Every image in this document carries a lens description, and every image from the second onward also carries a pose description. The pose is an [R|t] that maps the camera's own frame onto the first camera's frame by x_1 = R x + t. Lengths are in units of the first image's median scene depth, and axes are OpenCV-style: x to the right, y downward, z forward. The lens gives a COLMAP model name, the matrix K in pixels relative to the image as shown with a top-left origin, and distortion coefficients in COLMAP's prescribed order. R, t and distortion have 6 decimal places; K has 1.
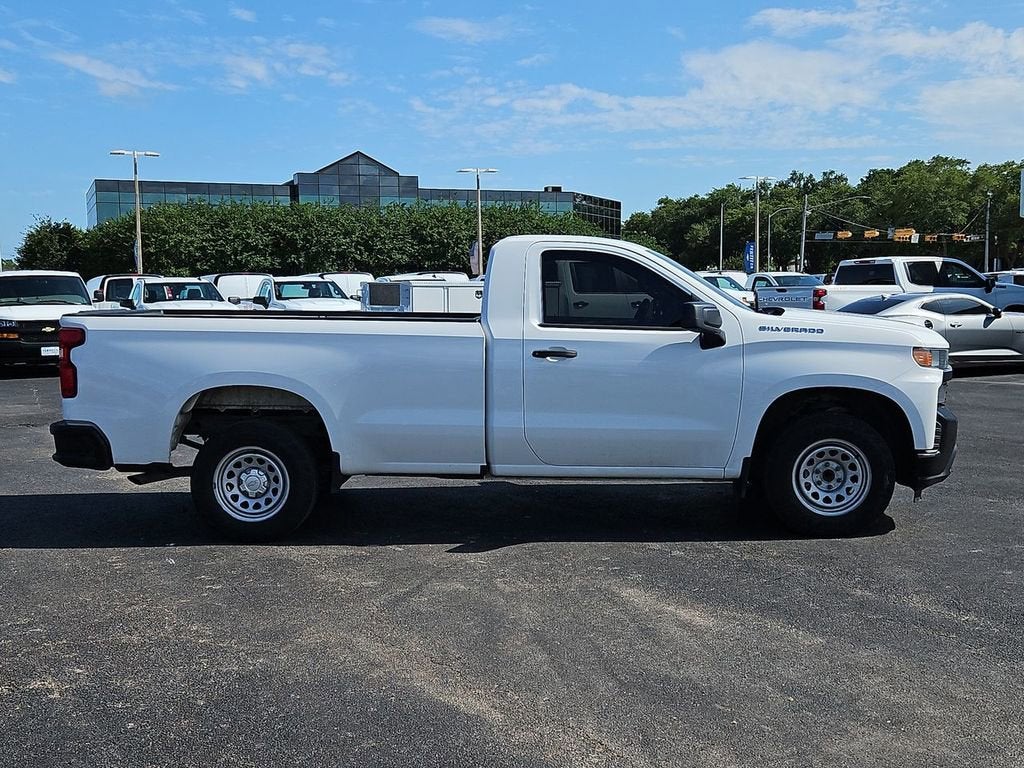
lens RADIAL K [[1179.5, 0, 494.0], [0, 1179.5, 411.2], [0, 0, 1]] dist [0.071567, 0.000000]
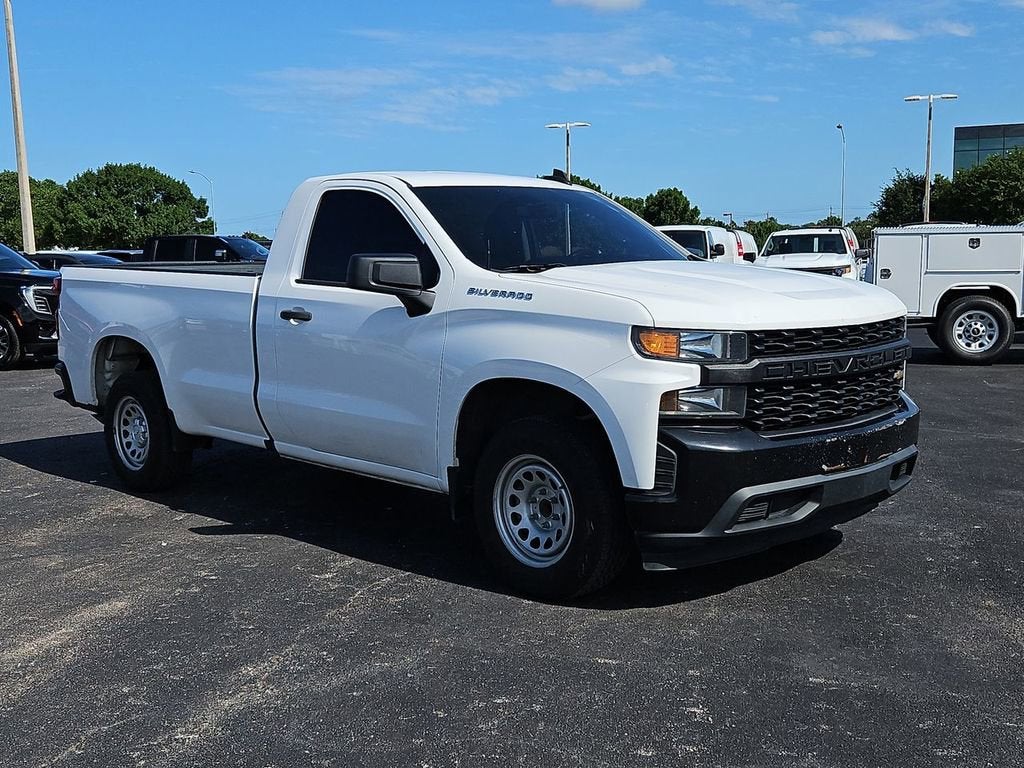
lens RADIAL K [[1179.5, 0, 513.6], [0, 1179.5, 383.3], [0, 0, 1]] dist [0.071567, 0.000000]
pose [[0.718738, 0.075094, -0.691213, 0.739894], [-0.064462, 0.997065, 0.041294, -0.044890], [0.692286, 0.014878, 0.721470, 0.498908]]
